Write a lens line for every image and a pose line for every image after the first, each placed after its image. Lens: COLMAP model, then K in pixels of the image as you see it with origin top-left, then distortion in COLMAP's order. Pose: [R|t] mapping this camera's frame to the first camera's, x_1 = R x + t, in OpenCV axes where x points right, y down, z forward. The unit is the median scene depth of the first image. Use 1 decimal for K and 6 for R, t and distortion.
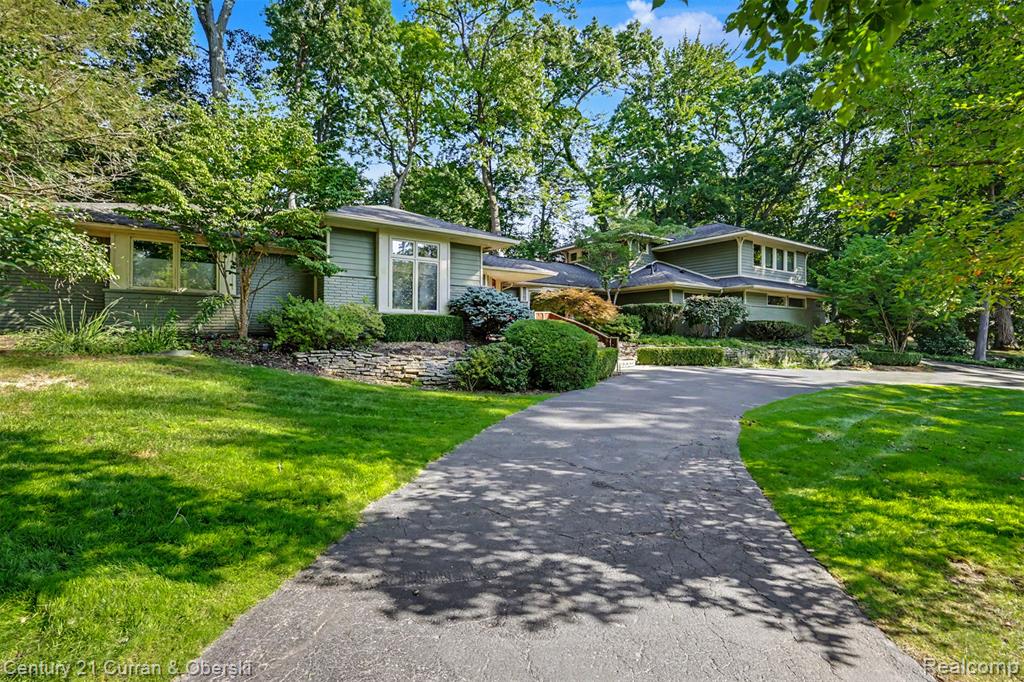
lens RADIAL K [[507.7, 0, 512.0], [0, 507.7, 341.0], [0, 0, 1]] dist [-0.002434, -0.000131]
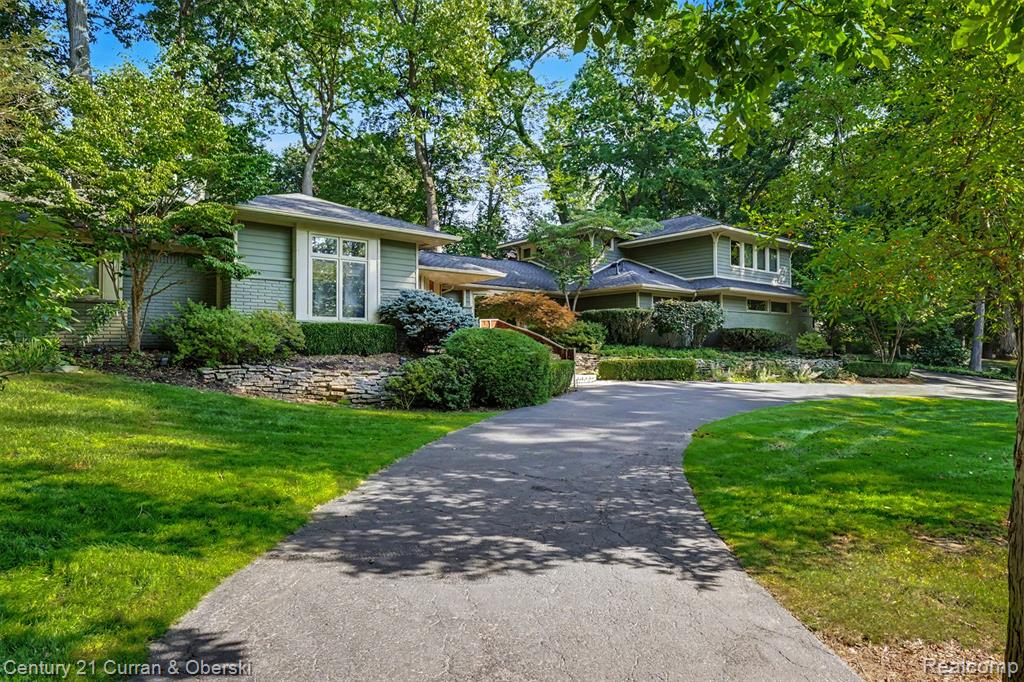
lens RADIAL K [[648.3, 0, 512.0], [0, 648.3, 341.0], [0, 0, 1]] dist [0.029499, -0.004868]
pose [[0.995912, -0.006723, 0.090076, 0.000151], [0.008730, 0.999722, -0.021903, 0.004890], [-0.089904, 0.022600, 0.995694, -0.122052]]
